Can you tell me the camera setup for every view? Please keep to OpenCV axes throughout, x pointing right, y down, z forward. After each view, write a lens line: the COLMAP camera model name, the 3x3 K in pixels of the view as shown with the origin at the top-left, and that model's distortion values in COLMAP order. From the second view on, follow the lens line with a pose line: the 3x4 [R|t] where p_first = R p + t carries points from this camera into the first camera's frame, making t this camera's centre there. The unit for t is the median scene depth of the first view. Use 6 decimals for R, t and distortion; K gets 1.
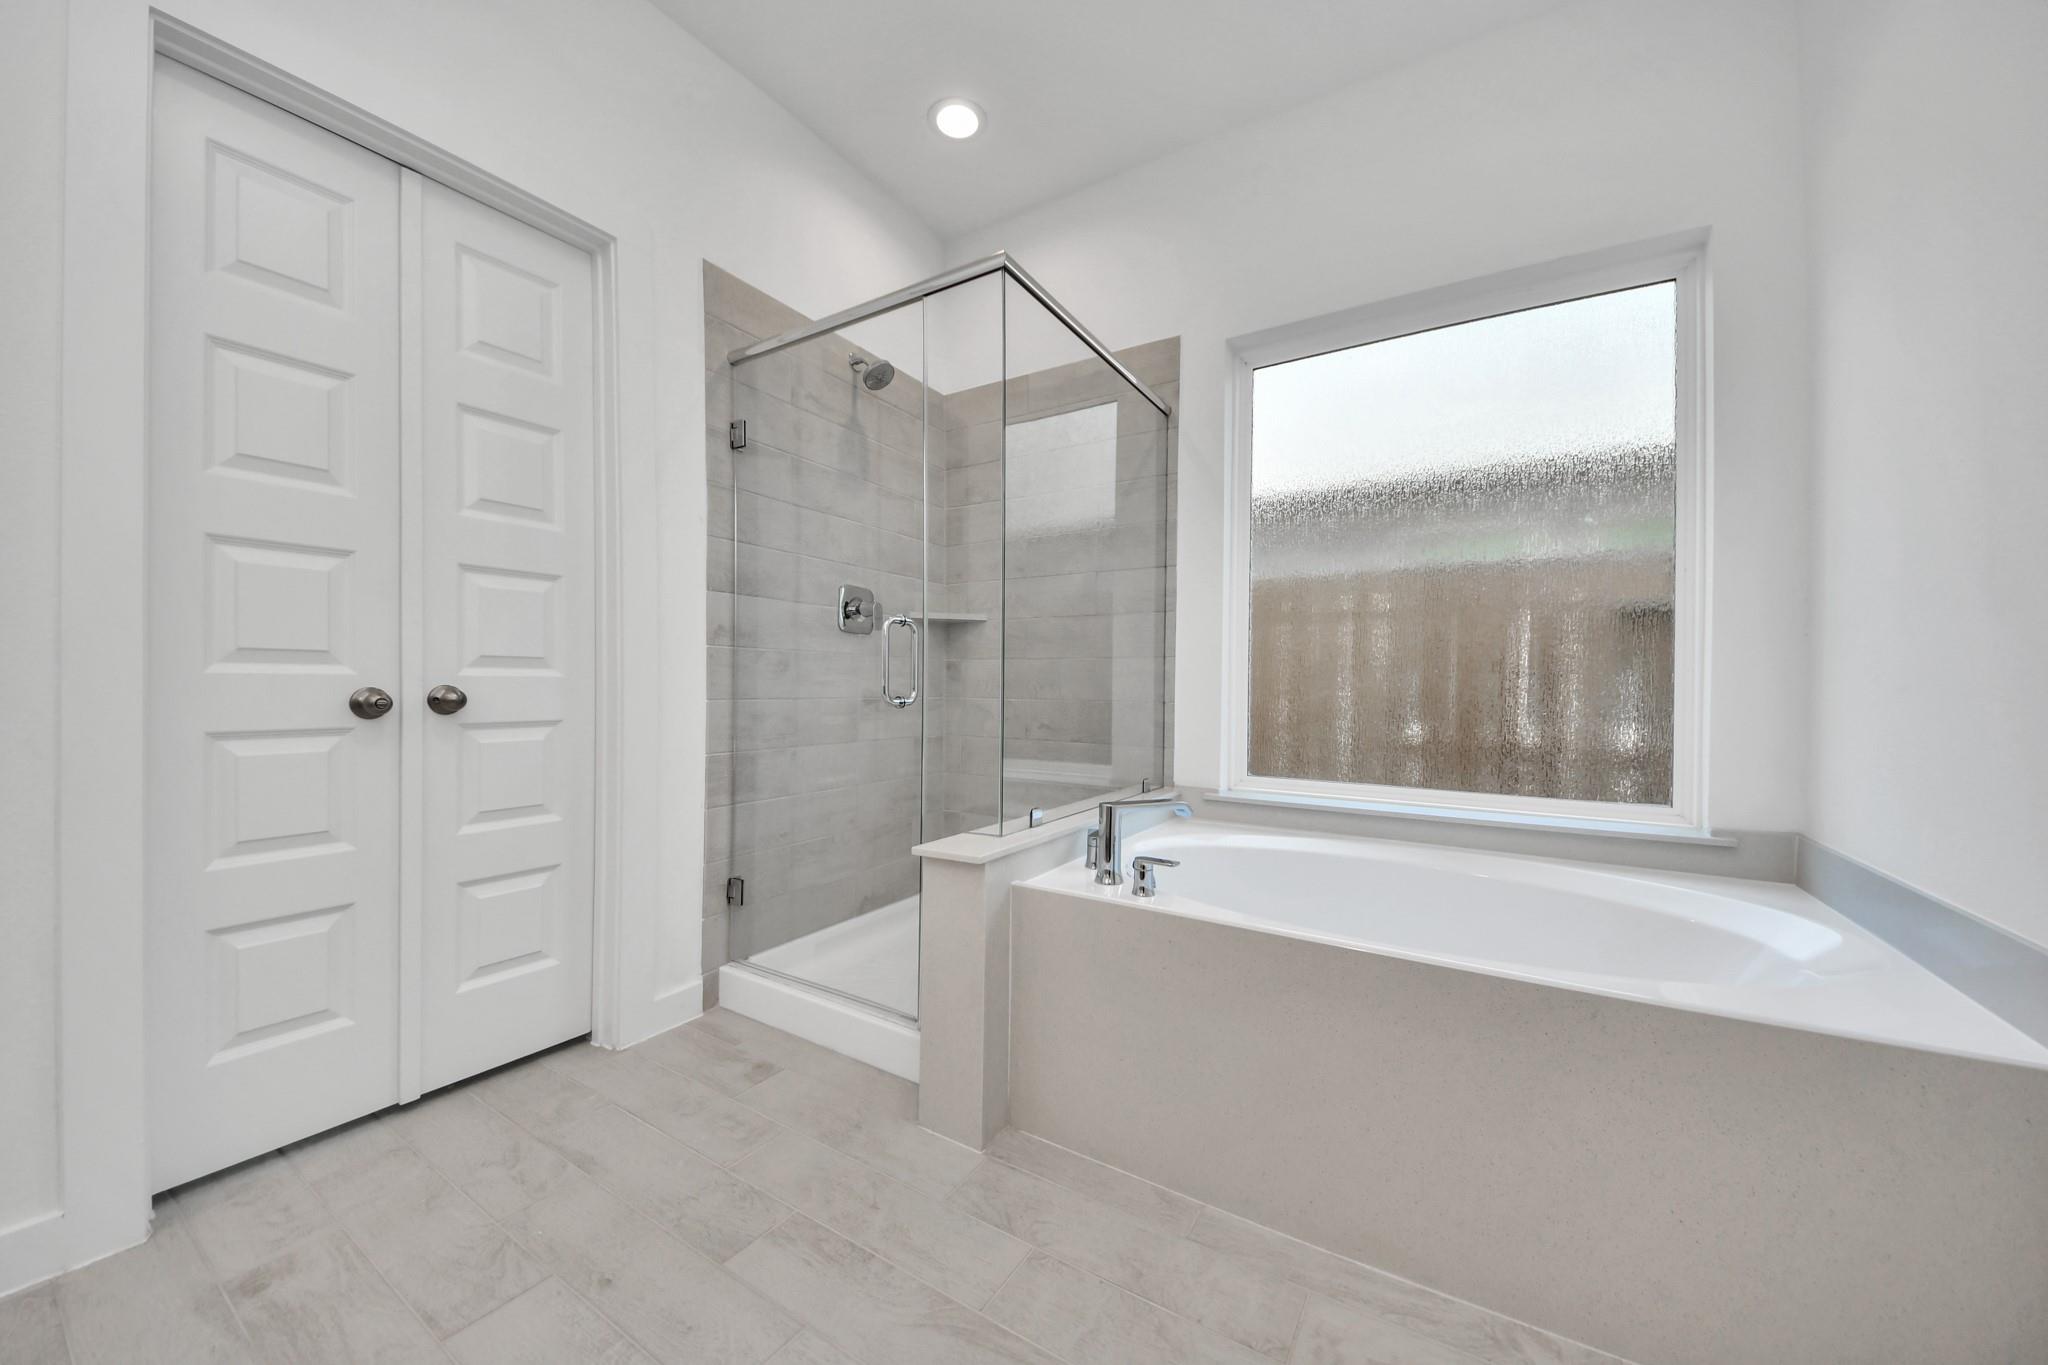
lens RADIAL K [[748.2, 0, 1019.5], [0, 748.2, 690.8], [0, 0, 1]] dist [-0.014262, -0.000122]
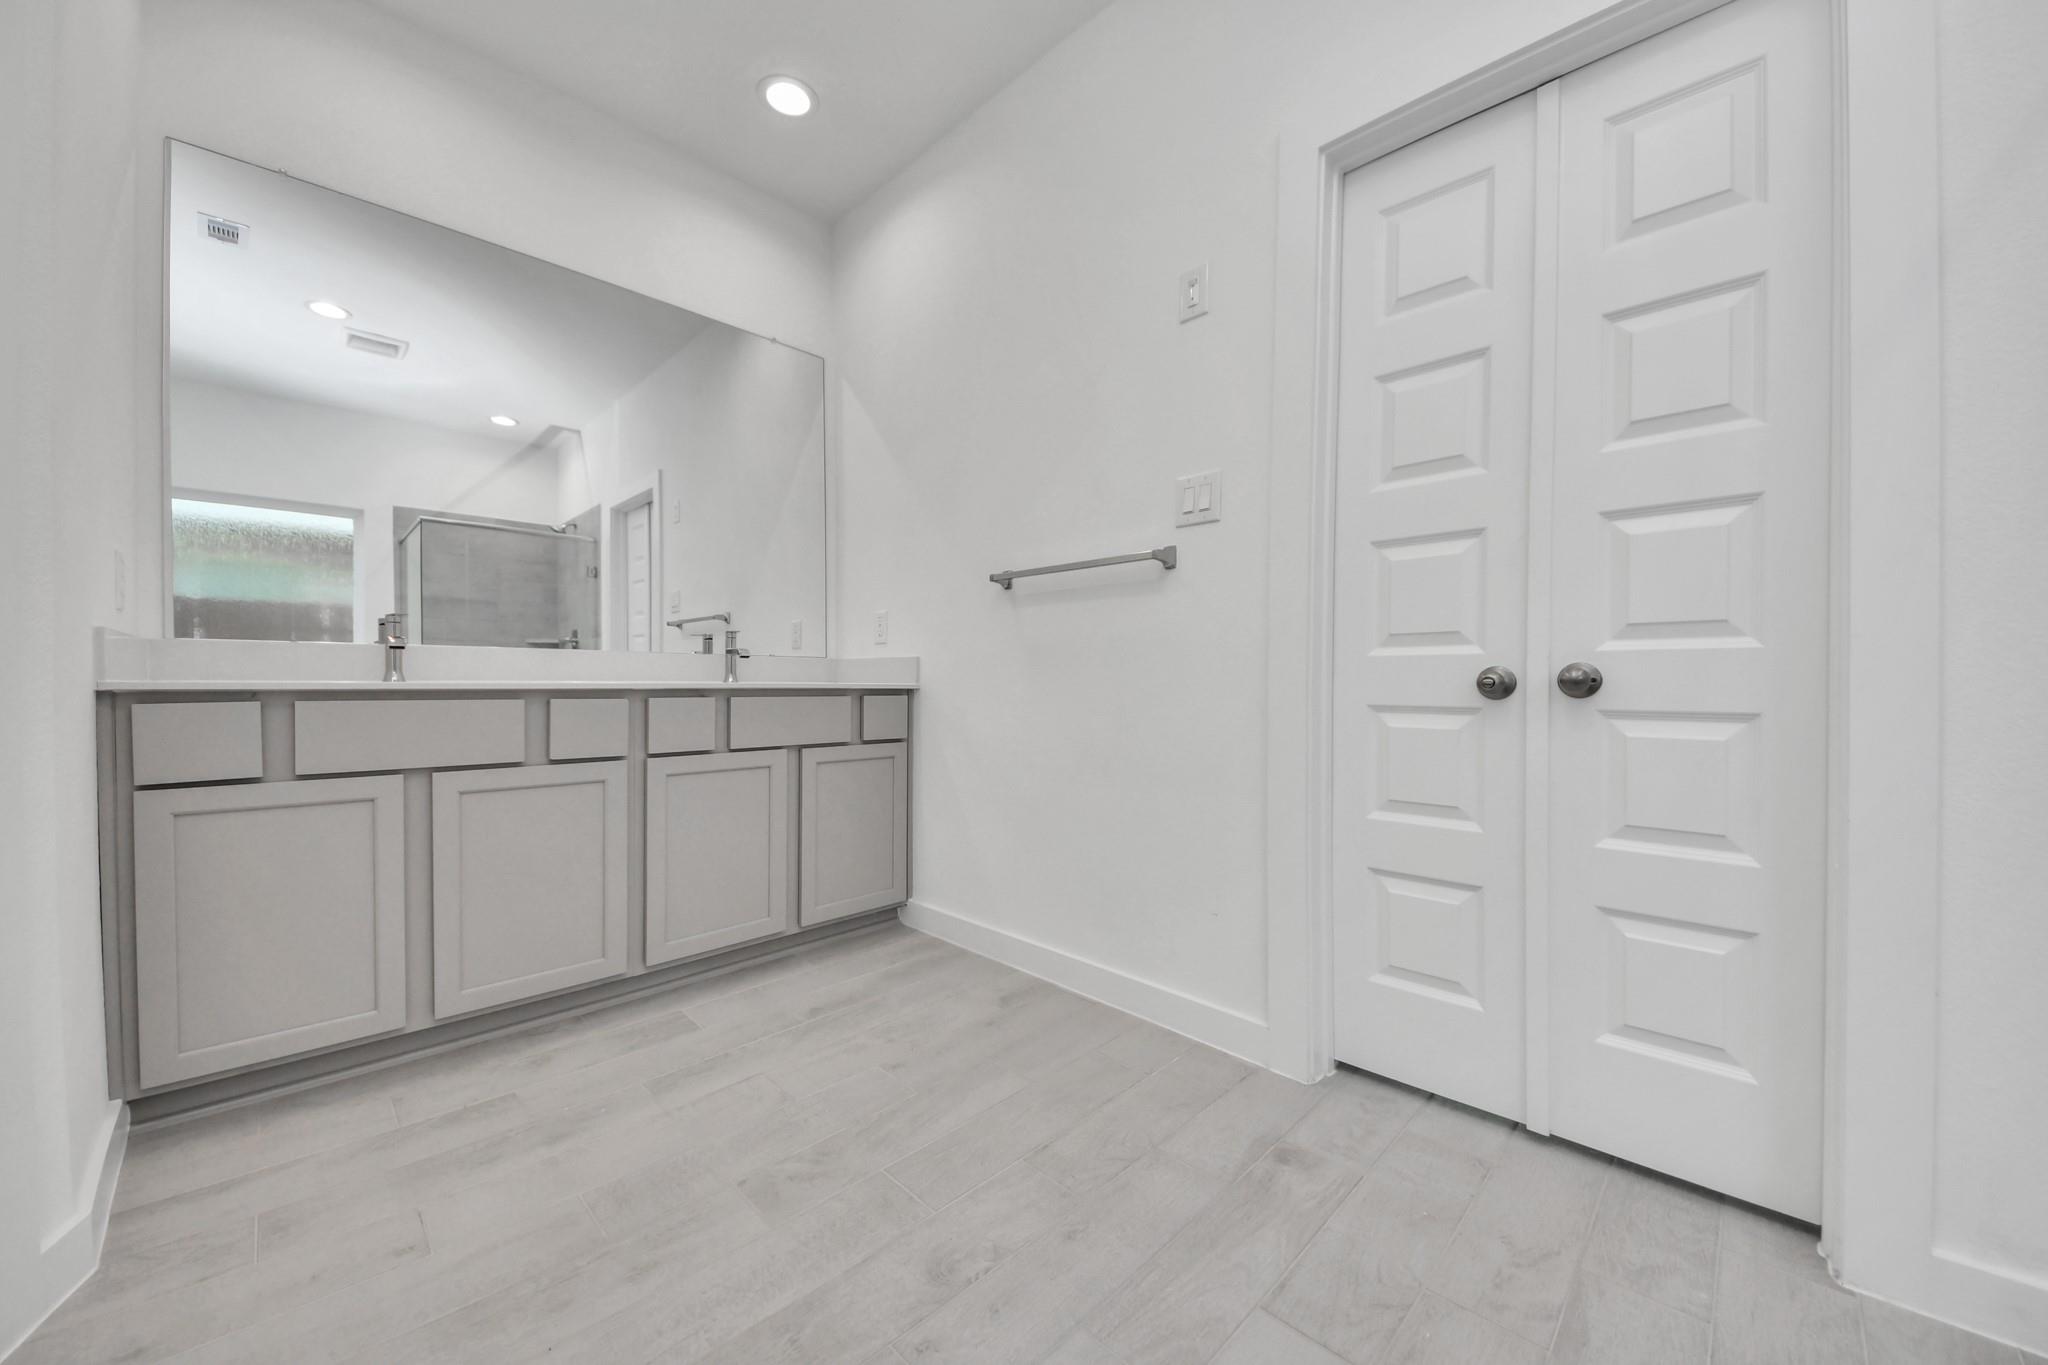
lens RADIAL K [[748.2, 0, 1019.5], [0, 748.2, 690.8], [0, 0, 1]] dist [-0.014262, -0.000122]
pose [[-0.204284, 0.006924, -0.978887, 0.185566], [-0.011391, 0.999890, 0.009450, 0.025095], [0.978845, 0.013081, -0.204183, 0.608885]]
